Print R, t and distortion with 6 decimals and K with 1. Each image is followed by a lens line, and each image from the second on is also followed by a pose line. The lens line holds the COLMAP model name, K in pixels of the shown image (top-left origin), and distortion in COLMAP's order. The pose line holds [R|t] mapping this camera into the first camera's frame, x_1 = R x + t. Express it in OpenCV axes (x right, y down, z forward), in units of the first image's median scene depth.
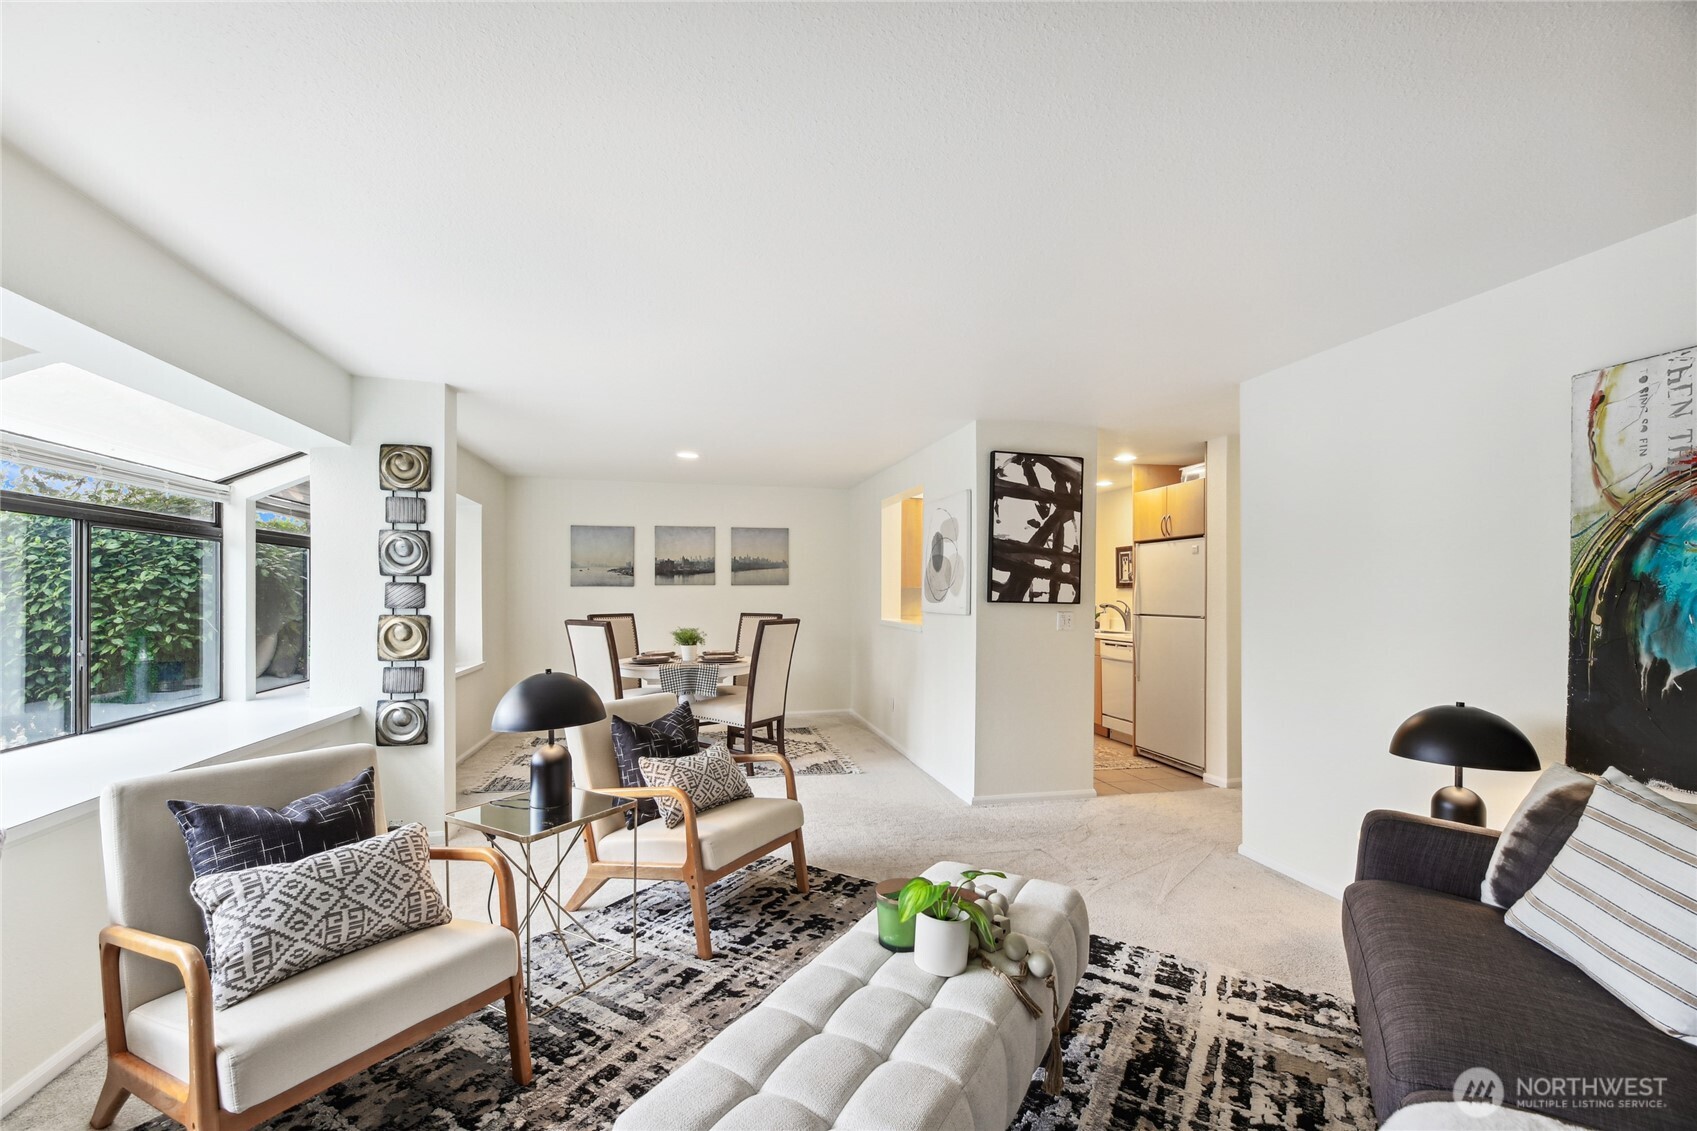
lens RADIAL K [[690.4, 0, 842.3], [0, 690.4, 594.6], [0, 0, 1]] dist [0.007513, -0.003994]
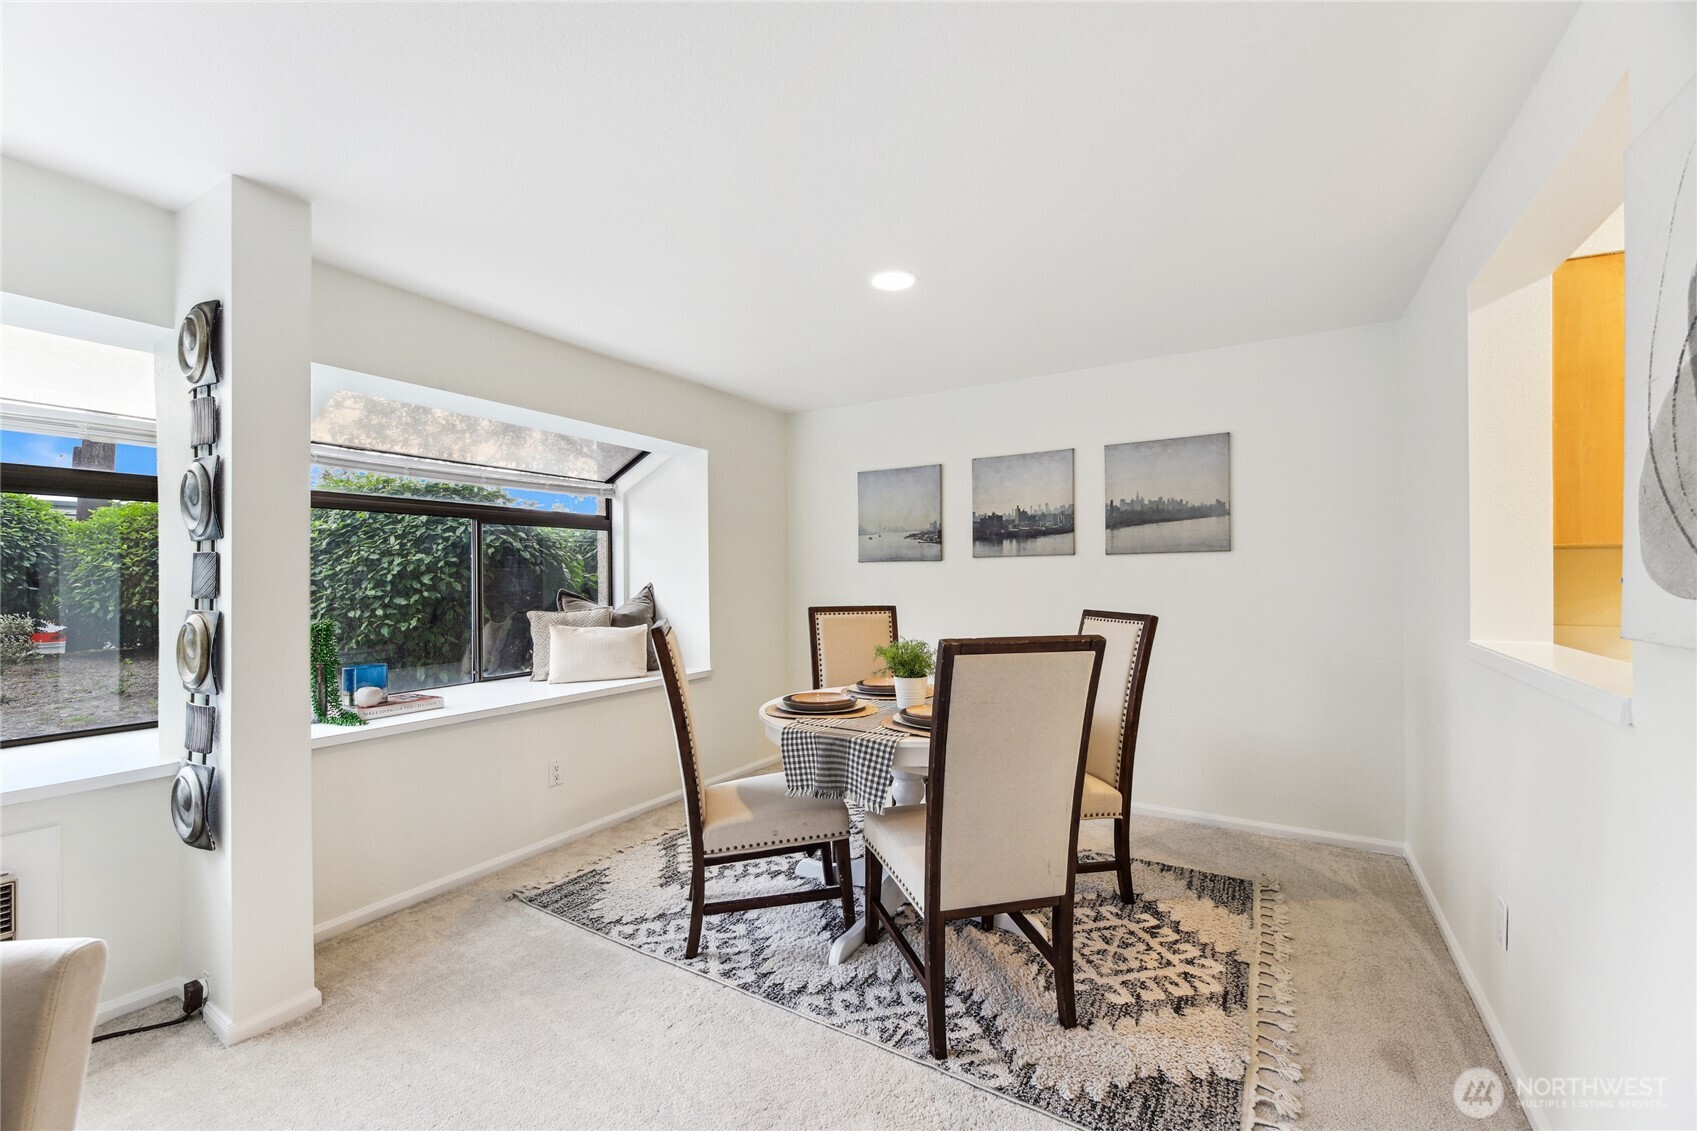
lens RADIAL K [[690.4, 0, 843.4], [0, 690.4, 574.0], [0, 0, 1]] dist [0.007513, -0.003994]
pose [[0.715276, -0.008057, -0.698796, 0.107549], [0.005764, 0.999968, -0.005629, 0.004873], [0.698818, -0.000001, 0.715299, 0.799600]]
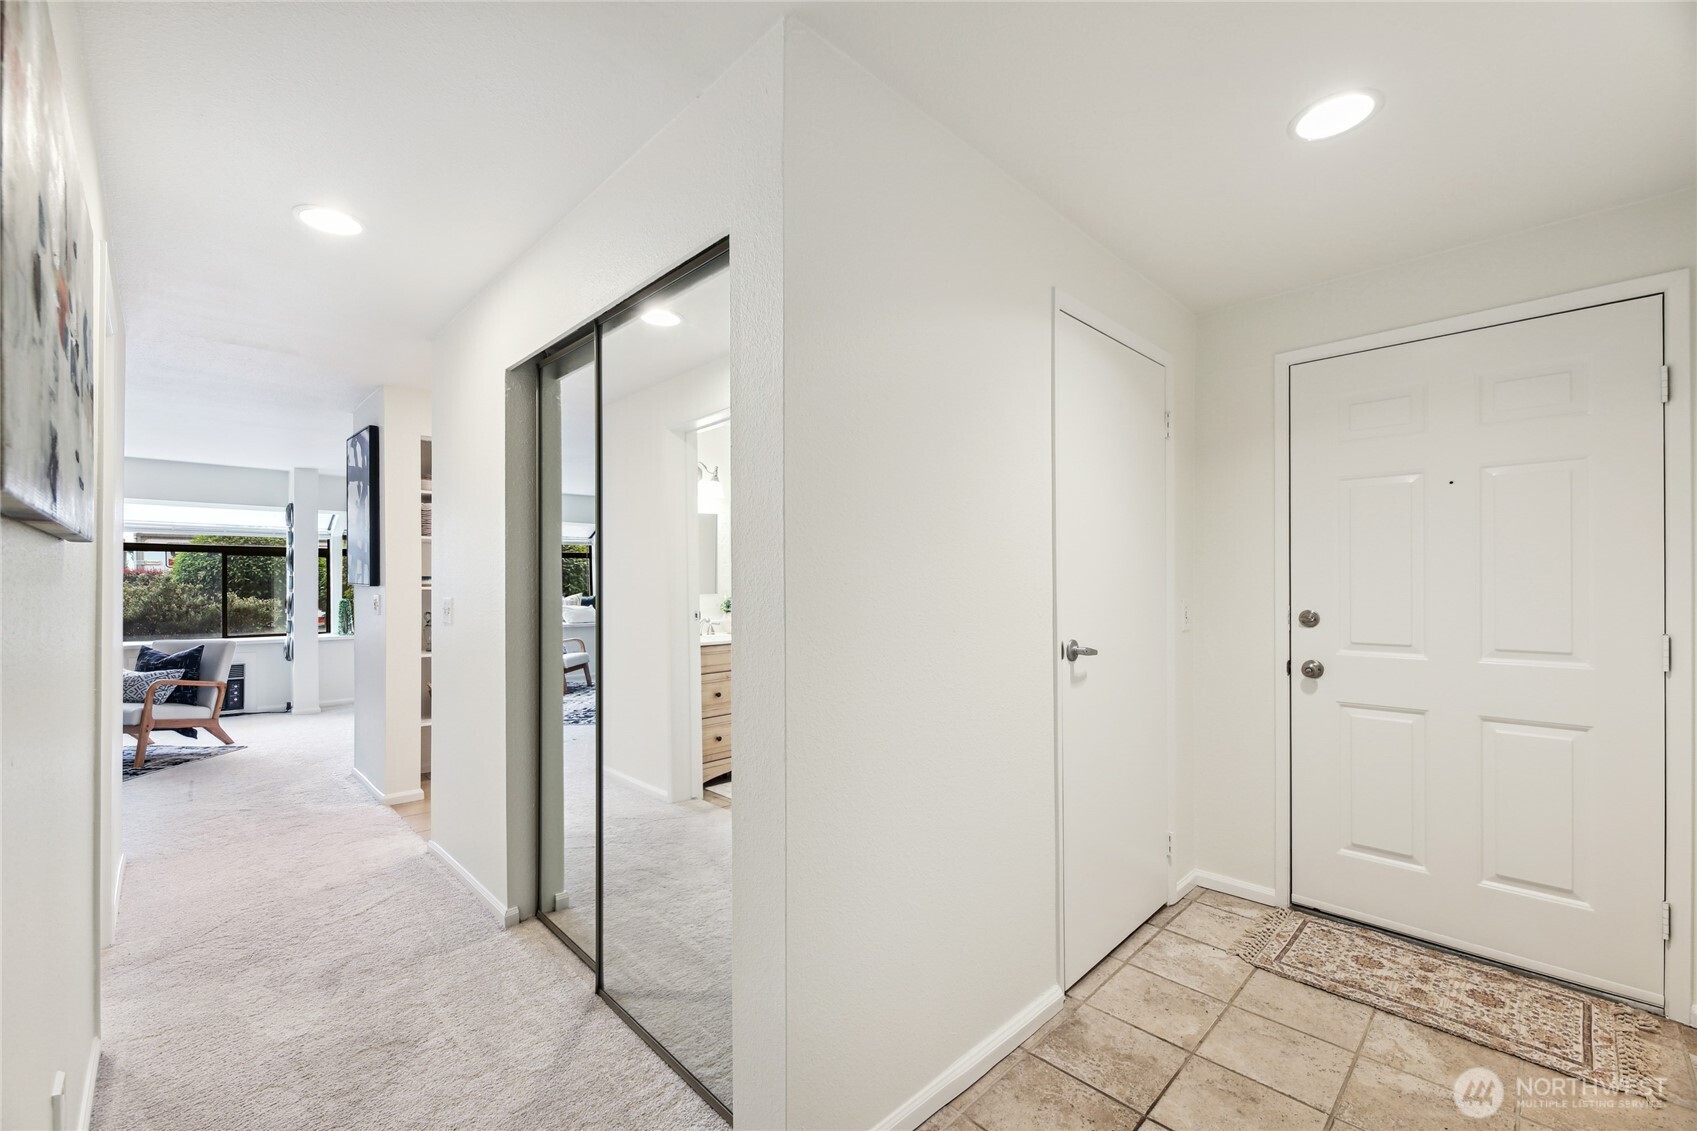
lens RADIAL K [[690.4, 0, 846.1], [0, 690.4, 579.2], [0, 0, 1]] dist [0.007513, -0.003994]
pose [[0.520928, -0.011160, -0.853528, 1.496493], [0.006438, 0.999937, -0.009145, 0.017323], [0.853576, -0.000731, 0.520967, 1.091883]]
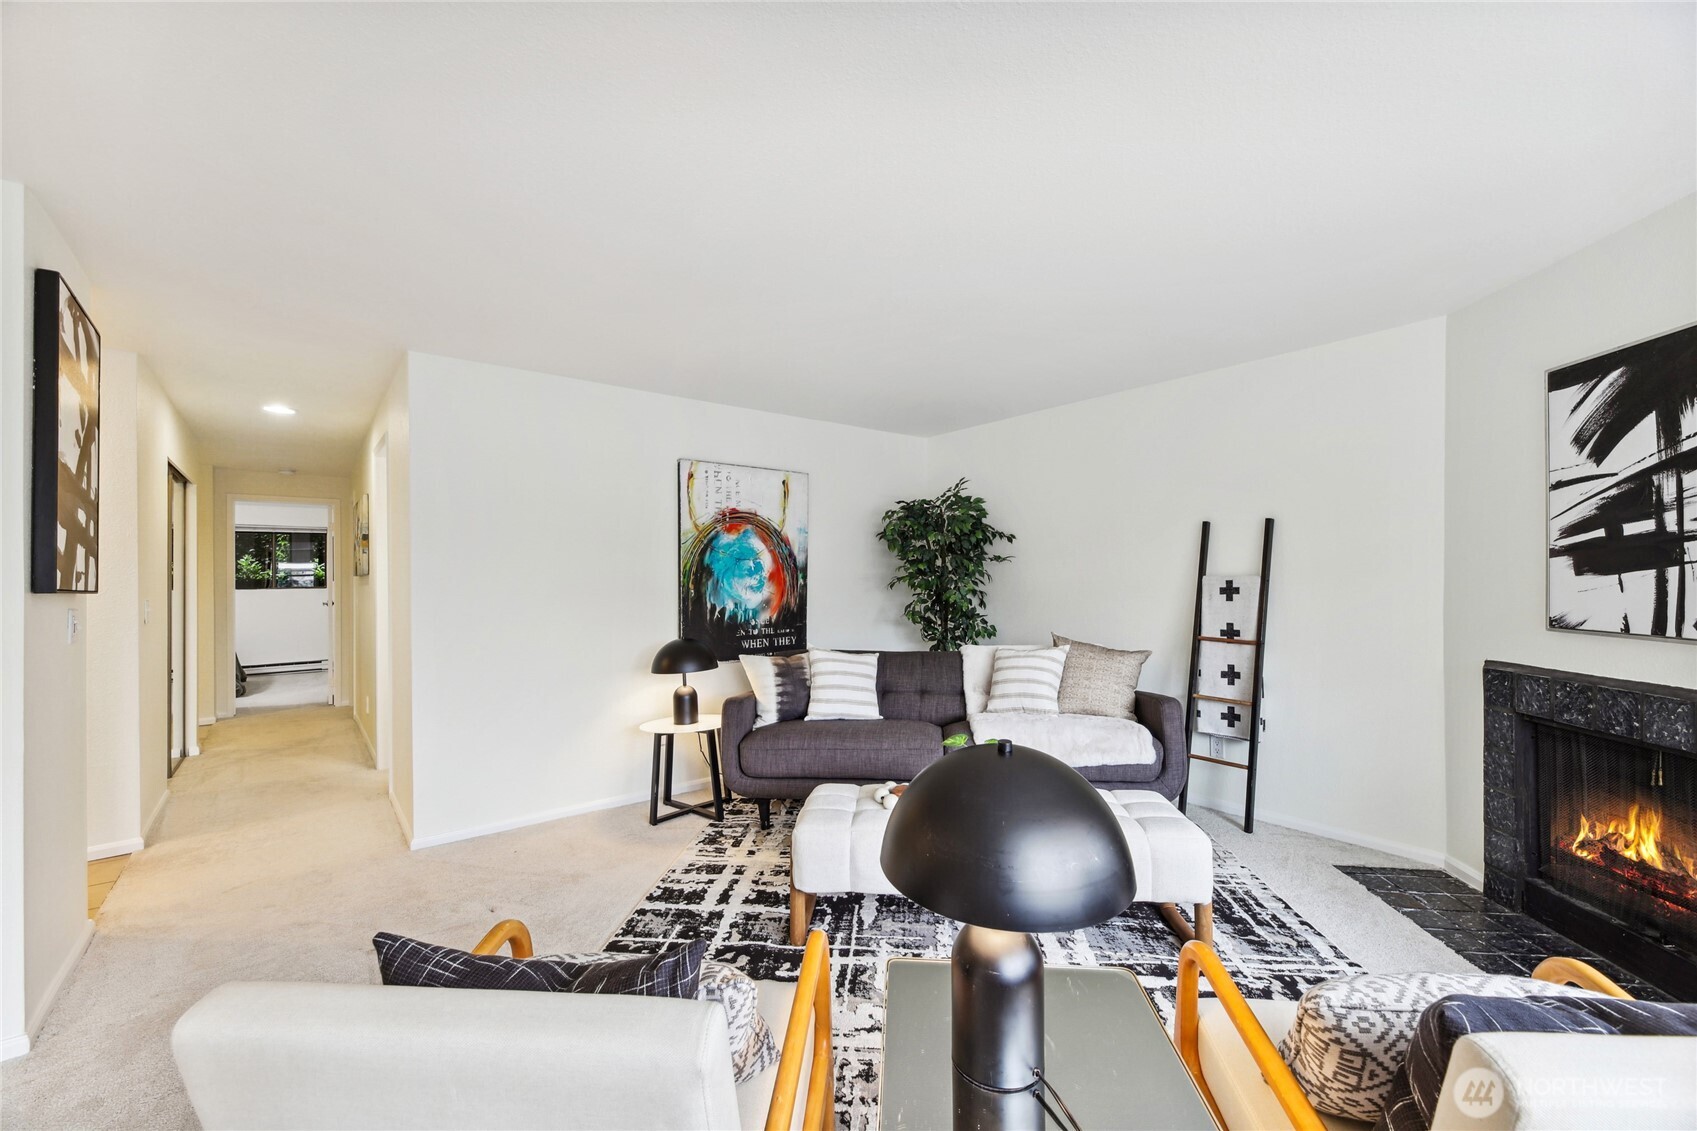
lens RADIAL K [[690.4, 0, 843.4], [0, 690.4, 573.4], [0, 0, 1]] dist [0.007513, -0.003994]
pose [[-0.425046, 0.004199, 0.905162, -0.433962], [0.007259, 0.999973, -0.001230, 0.001975], [-0.905142, 0.006048, -0.425065, 0.712986]]
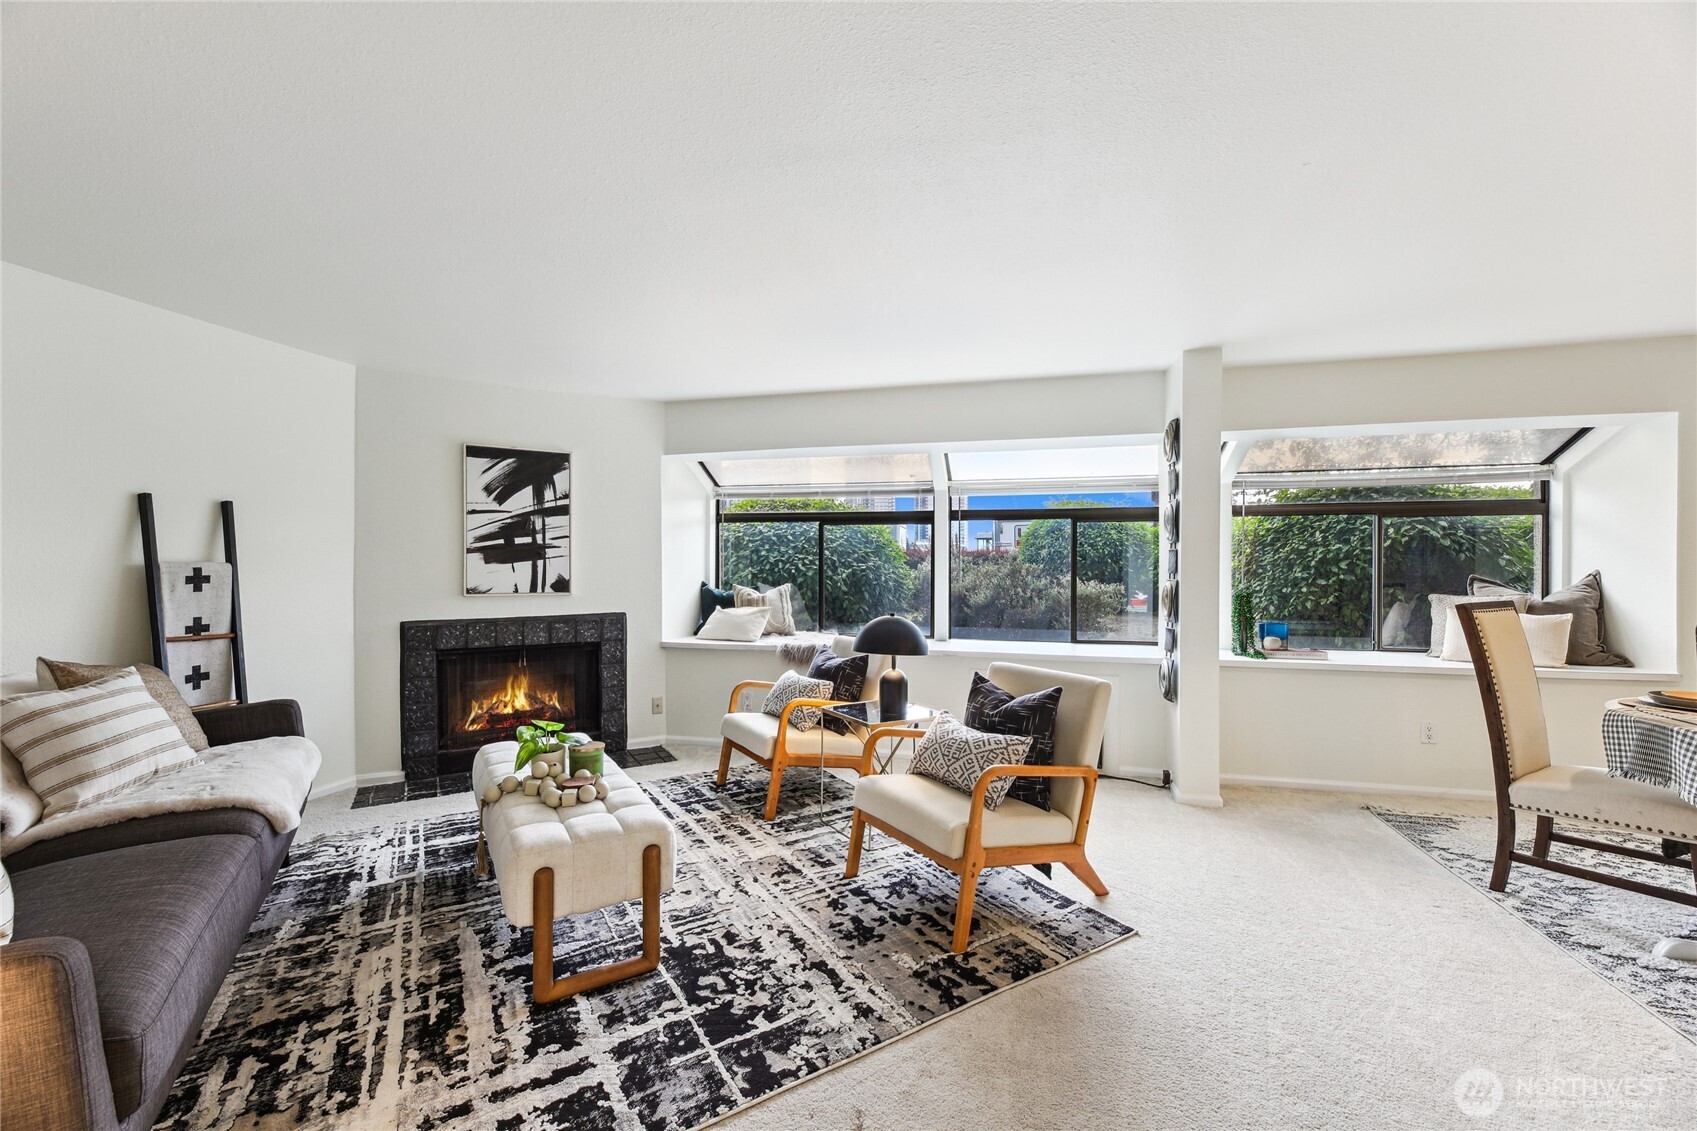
lens RADIAL K [[690.4, 0, 842.5], [0, 690.4, 574.8], [0, 0, 1]] dist [0.007513, -0.003994]
pose [[-0.457234, 0.008419, -0.889307, 0.466619], [-0.003385, 0.999931, 0.011207, 0.009974], [0.889340, 0.008134, -0.457174, 0.861677]]
